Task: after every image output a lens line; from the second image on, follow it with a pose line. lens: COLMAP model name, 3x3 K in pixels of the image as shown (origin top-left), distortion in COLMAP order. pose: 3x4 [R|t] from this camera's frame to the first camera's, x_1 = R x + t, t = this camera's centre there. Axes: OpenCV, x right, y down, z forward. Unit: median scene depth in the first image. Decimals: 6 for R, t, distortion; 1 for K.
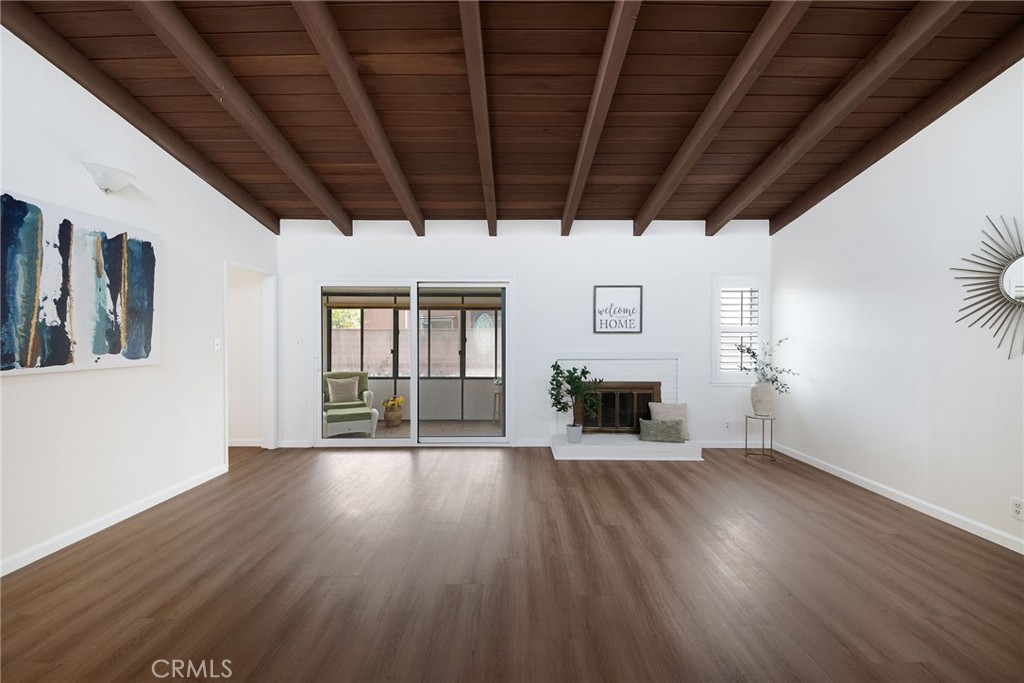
lens RADIAL K [[409.0, 0, 512.0], [0, 409.0, 341.5], [0, 0, 1]] dist [0.055864, -0.036177]
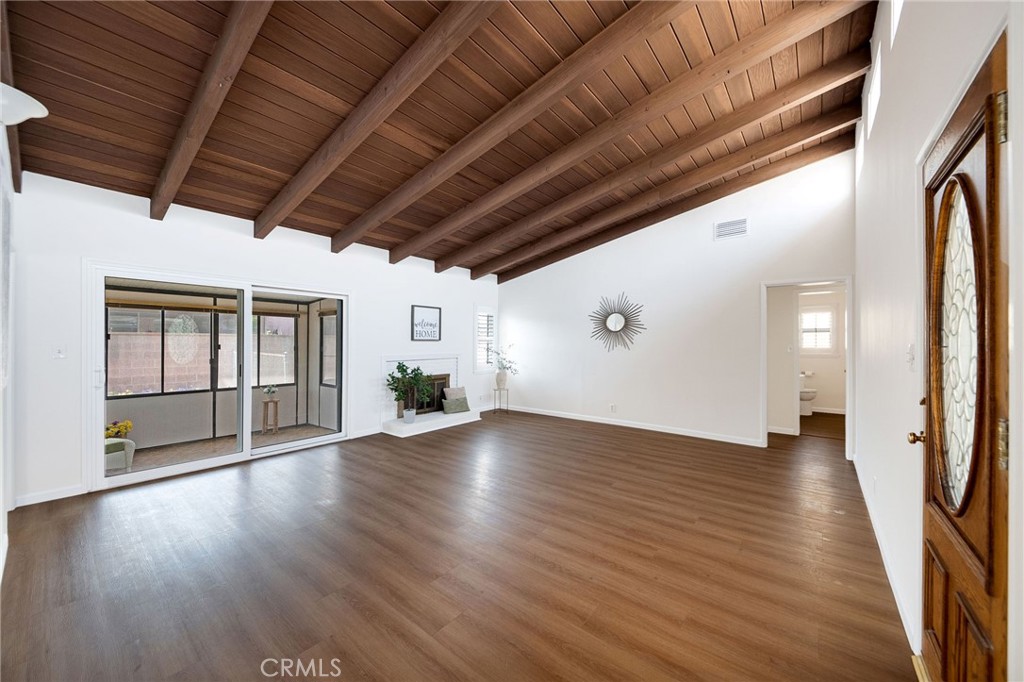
lens RADIAL K [[368.0, 0, 516.1], [0, 368.0, 345.4], [0, 0, 1]] dist [0.000241, -0.000074]
pose [[0.619014, -0.003778, 0.785371, -0.522257], [0.008625, 0.999961, -0.001988, 0.000734], [-0.785333, 0.008004, 0.619022, -0.005072]]
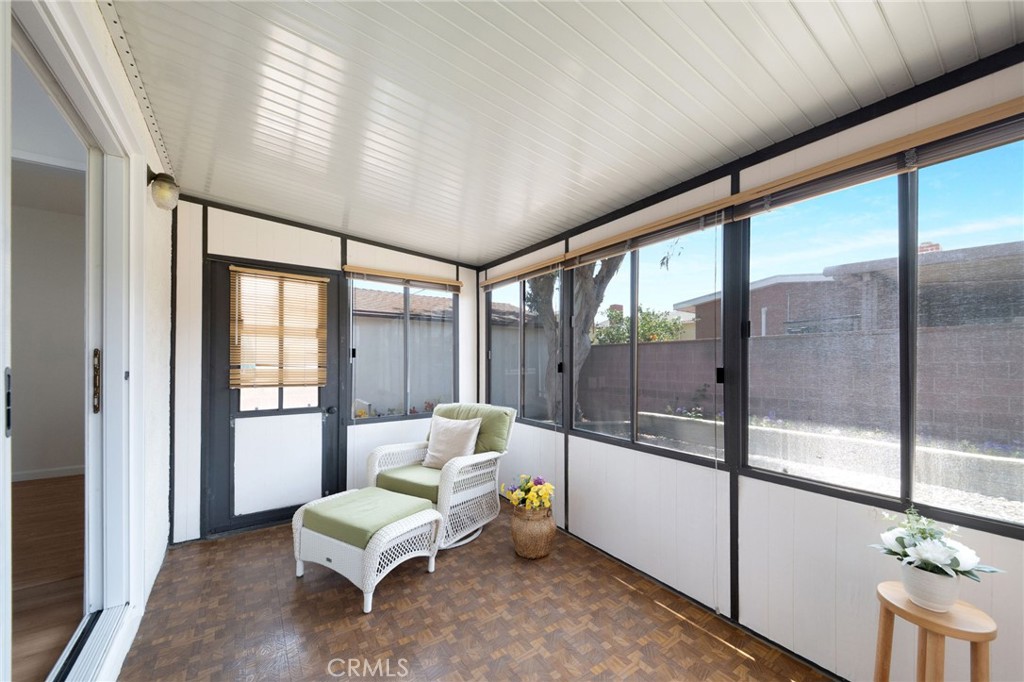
lens RADIAL K [[371.1, 0, 513.6], [0, 371.1, 367.4], [0, 0, 1]] dist [0.017319, -0.011727]
pose [[0.585672, 0.003478, -0.810541, -0.007458], [-0.009385, 0.999953, -0.002490, 0.036911], [0.810494, 0.009066, 0.585677, 1.120088]]
